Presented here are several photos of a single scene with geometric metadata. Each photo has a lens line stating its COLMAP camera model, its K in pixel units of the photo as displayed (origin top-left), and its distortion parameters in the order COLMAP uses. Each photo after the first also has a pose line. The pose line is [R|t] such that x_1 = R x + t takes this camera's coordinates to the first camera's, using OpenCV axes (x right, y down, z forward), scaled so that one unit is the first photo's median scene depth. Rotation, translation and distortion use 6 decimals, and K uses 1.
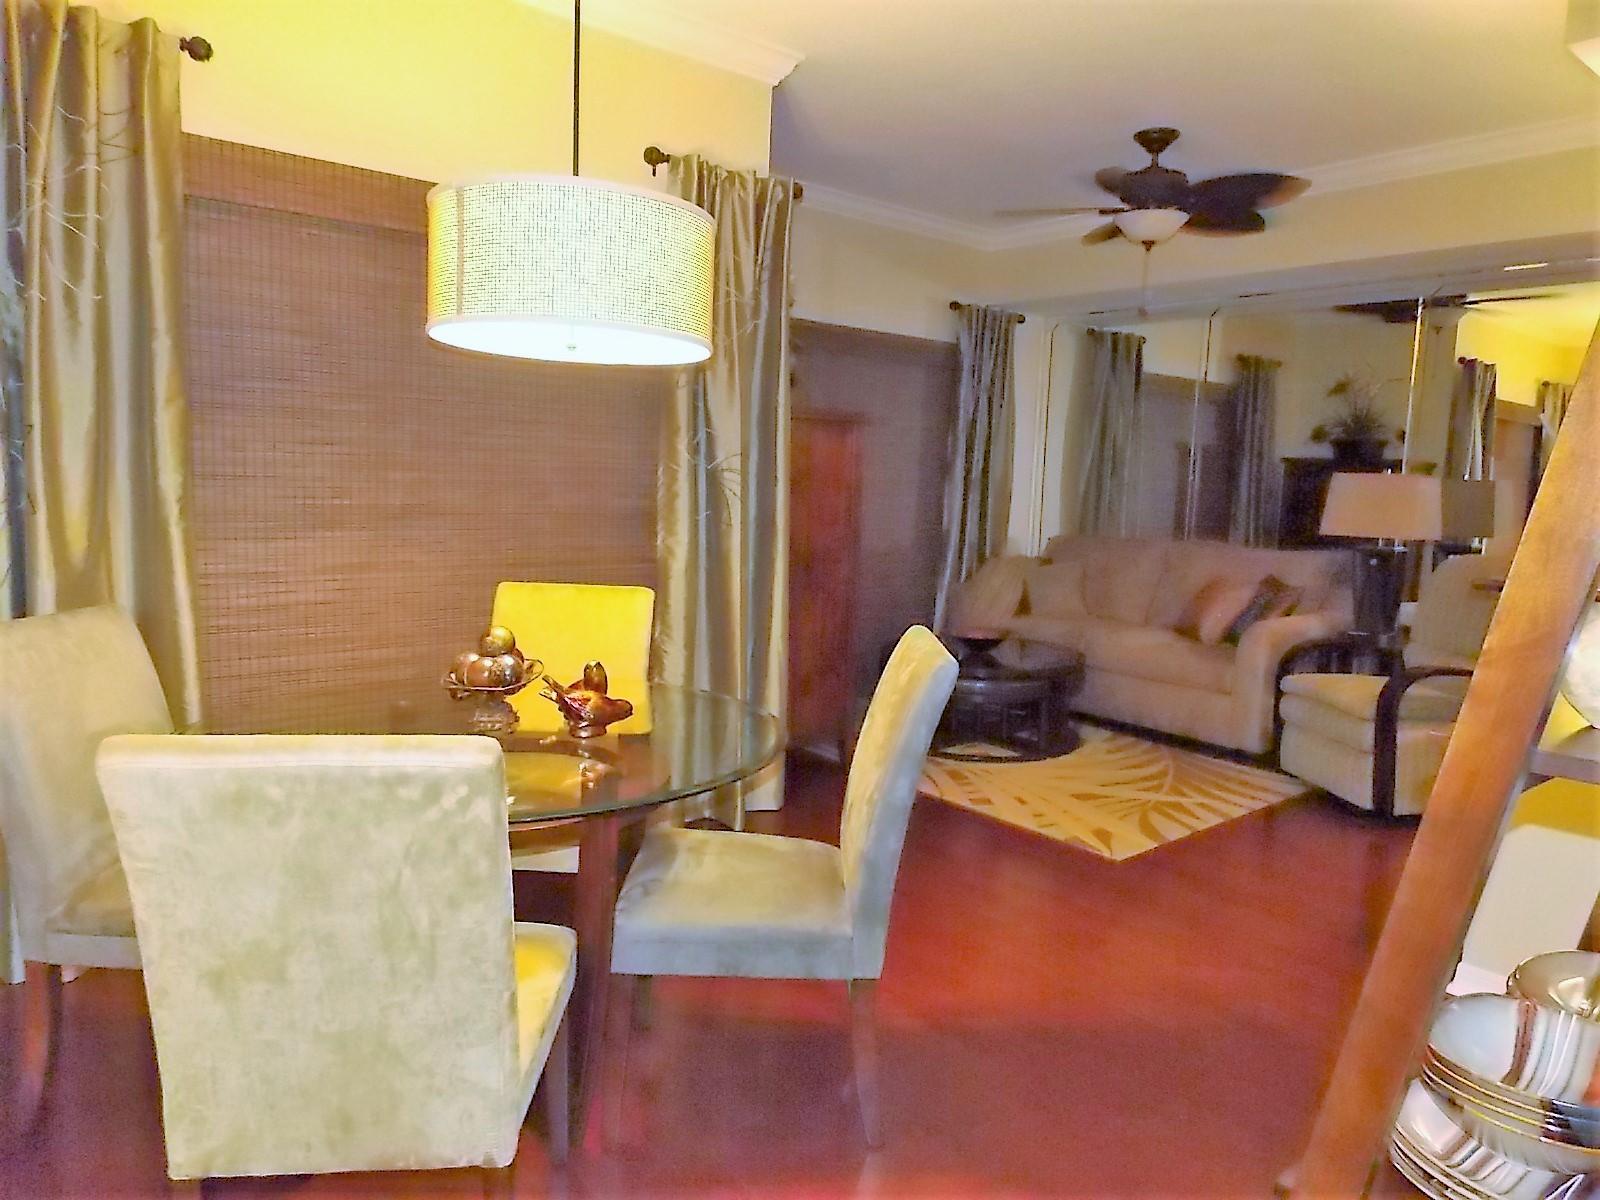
lens RADIAL K [[1071.4, 0, 803.3], [0, 1071.4, 564.2], [0, 0, 1]] dist [-0.000729, -0.000473]
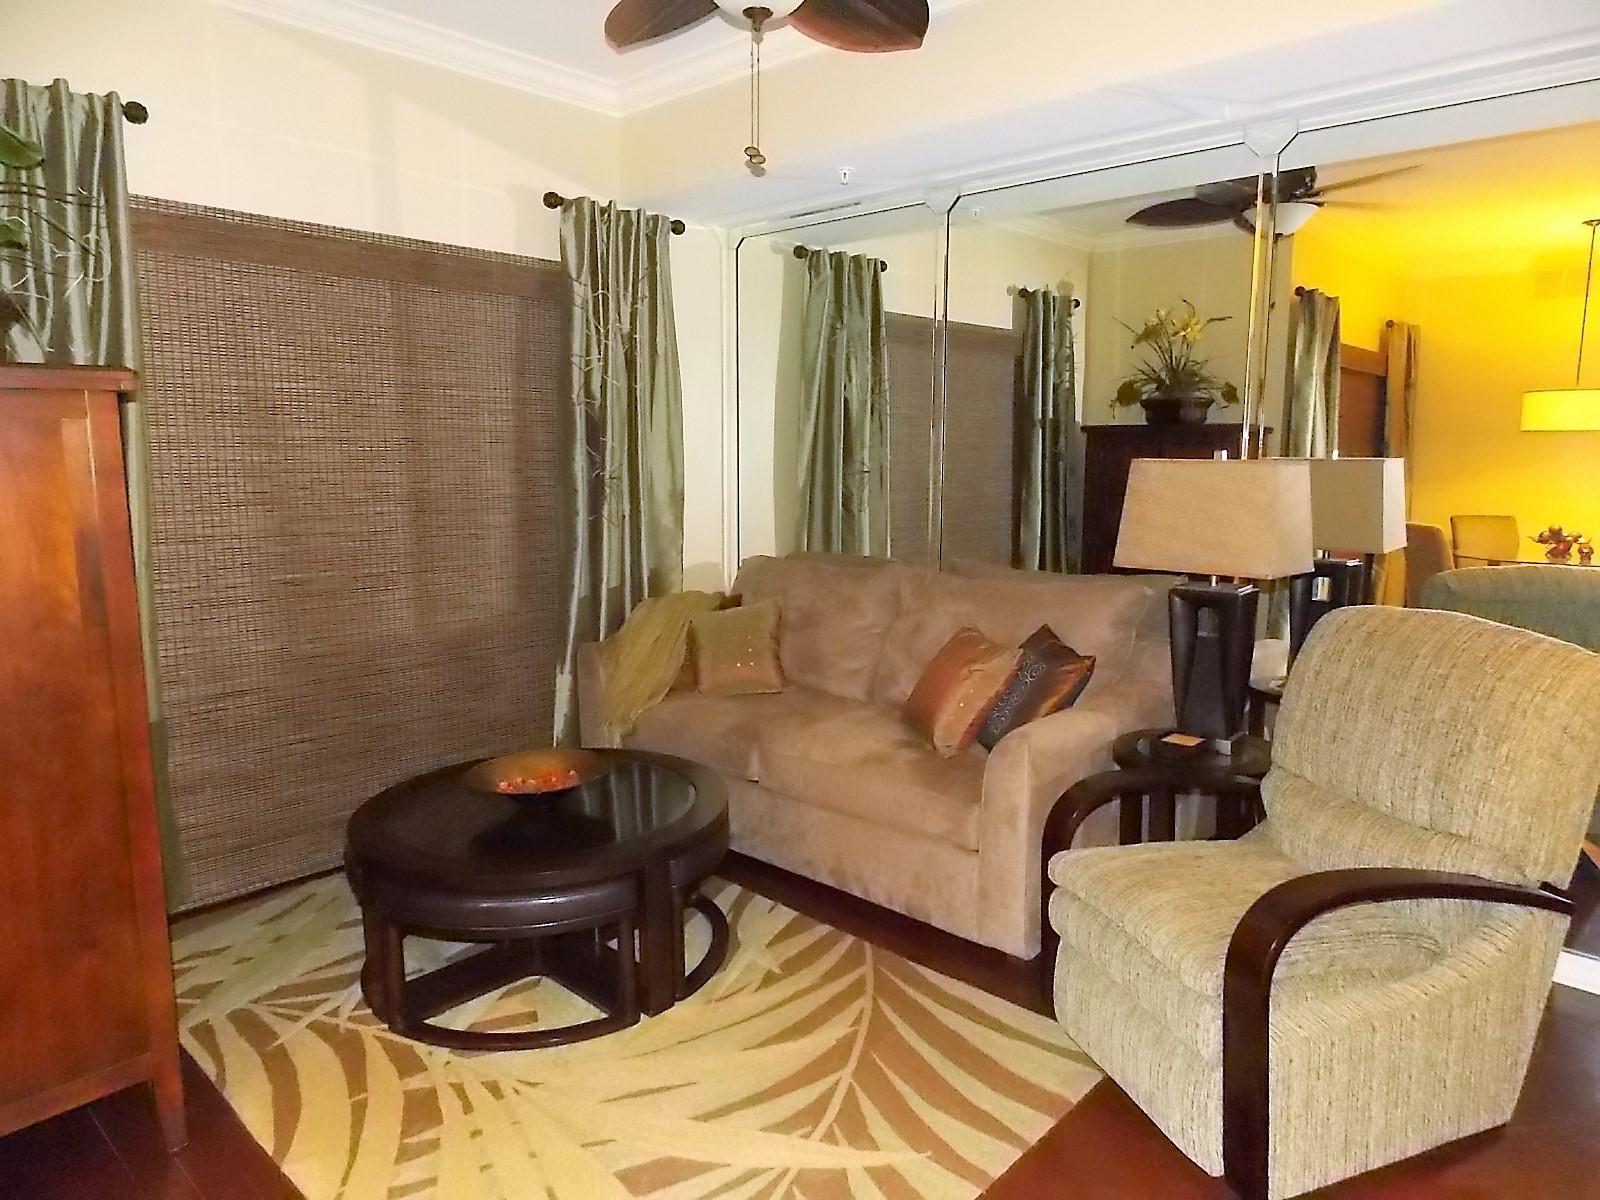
lens RADIAL K [[1049.2, 0, 805.8], [0, 1049.2, 585.6], [0, 0, 1]] dist [-0.002460, -0.000979]
pose [[0.989694, -0.053840, 0.132695, 0.220923], [0.047670, 0.997648, 0.049246, -0.048293], [-0.135035, -0.042413, 0.989933, 0.425047]]
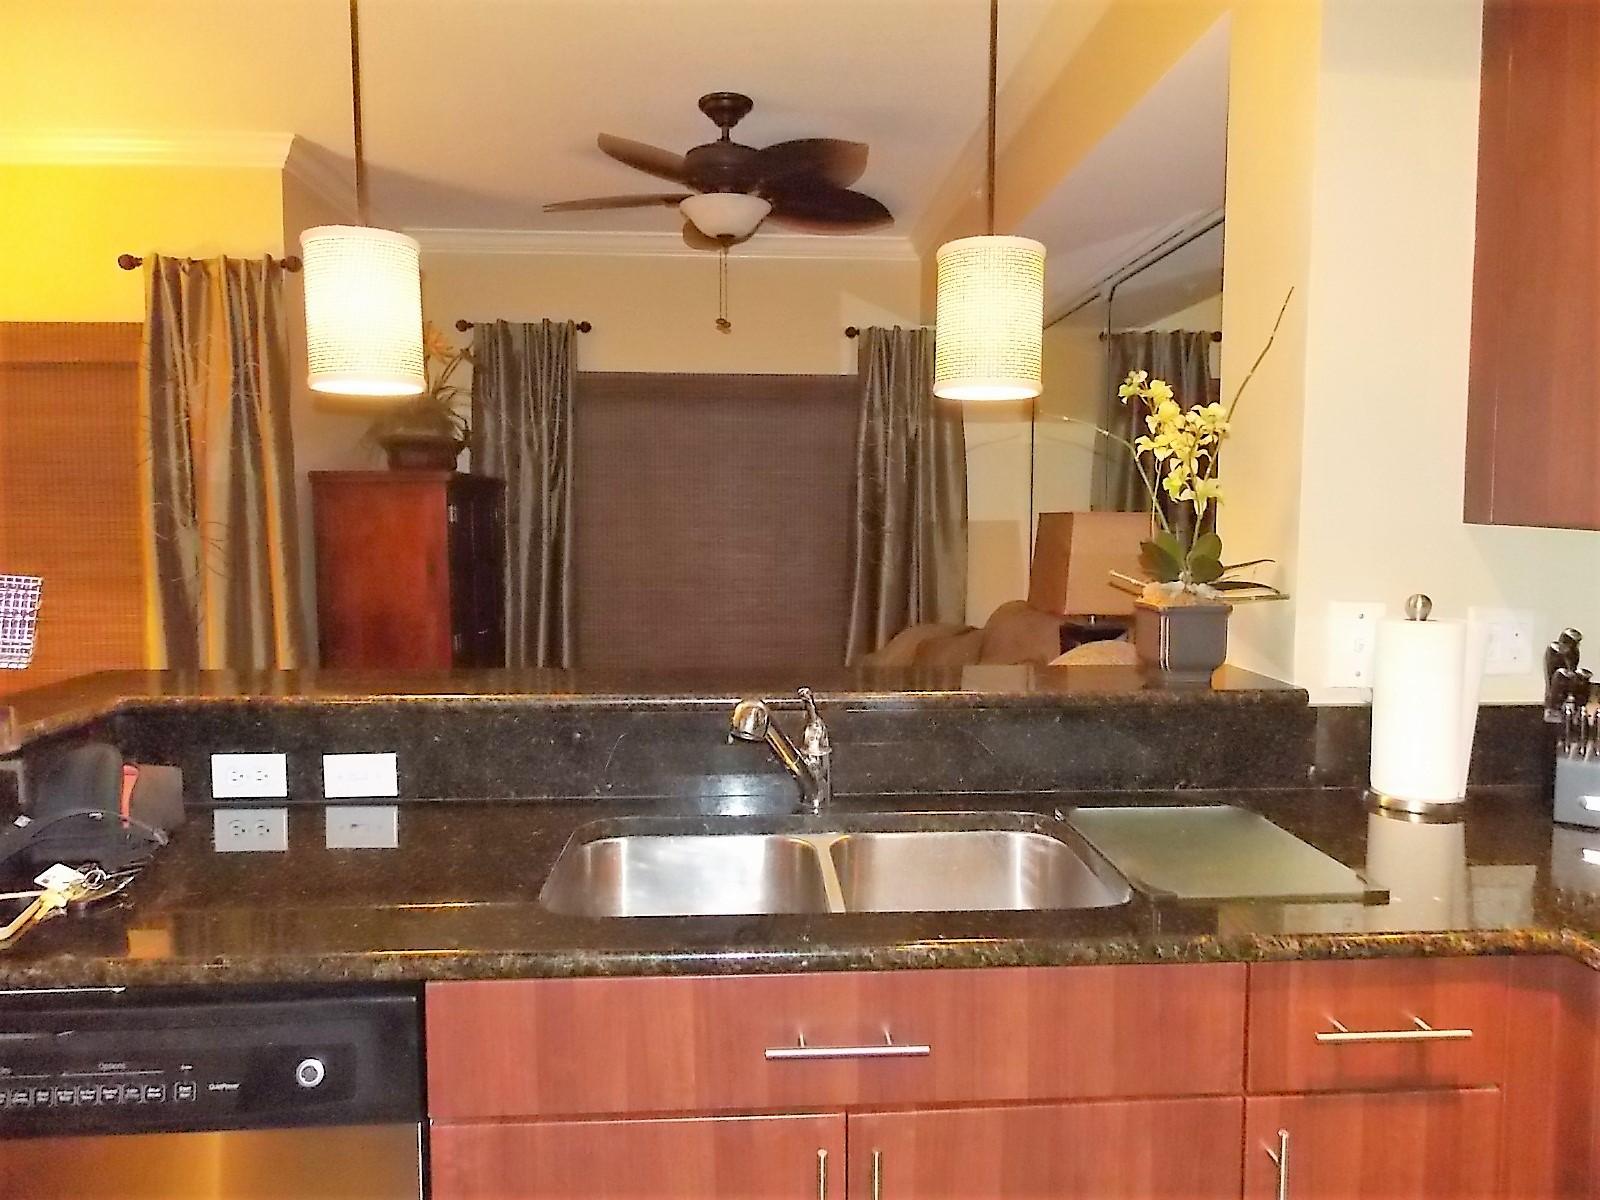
lens RADIAL K [[1055.2, 0, 800.0], [0, 1055.2, 600.0], [0, 0, 1]] dist [-0.001725, -0.000973]
pose [[0.817983, 0.004206, -0.575228, 0.677575], [-0.018278, 0.999658, -0.018683, -0.011814], [0.574952, 0.025796, 0.817780, 0.331664]]
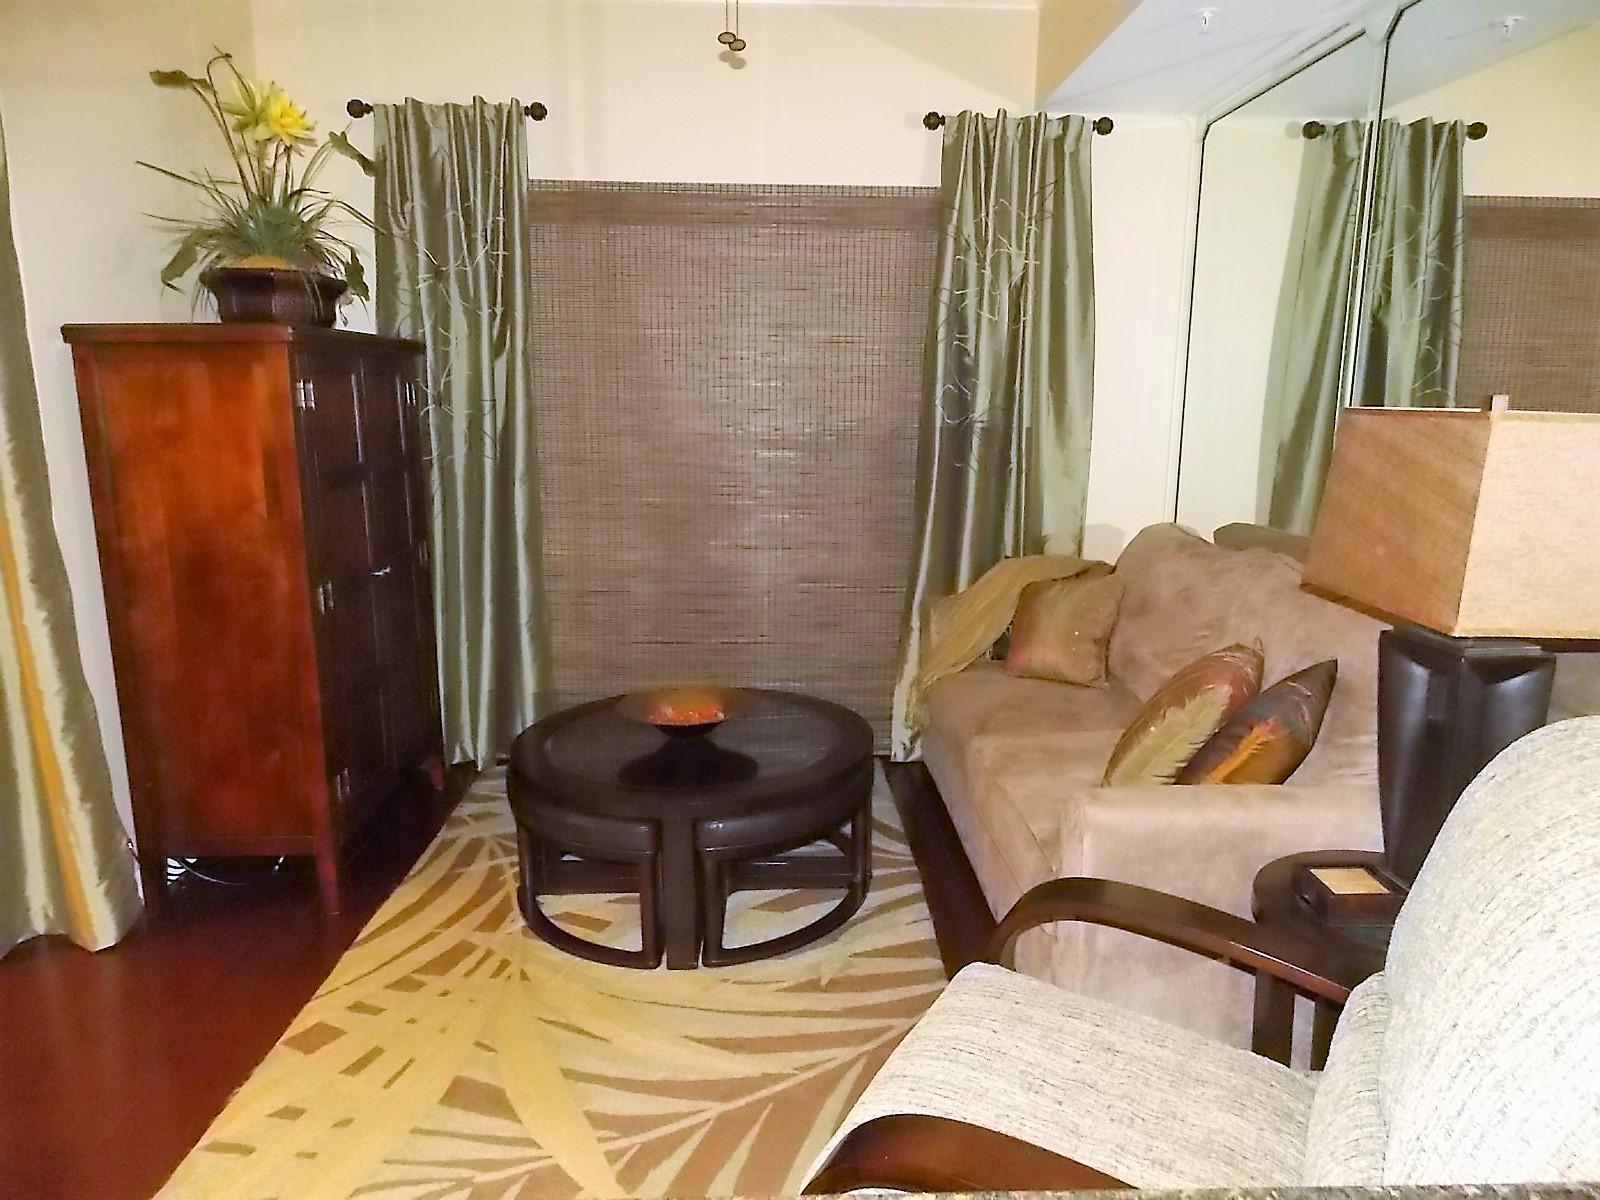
lens RADIAL K [[1049.2, 0, 805.8], [0, 1049.2, 585.6], [0, 0, 1]] dist [-0.002460, -0.000979]
pose [[0.793048, 0.081321, -0.603707, 0.510074], [-0.030068, 0.995067, 0.094540, -0.049916], [0.608416, -0.056823, 0.791581, 0.567876]]
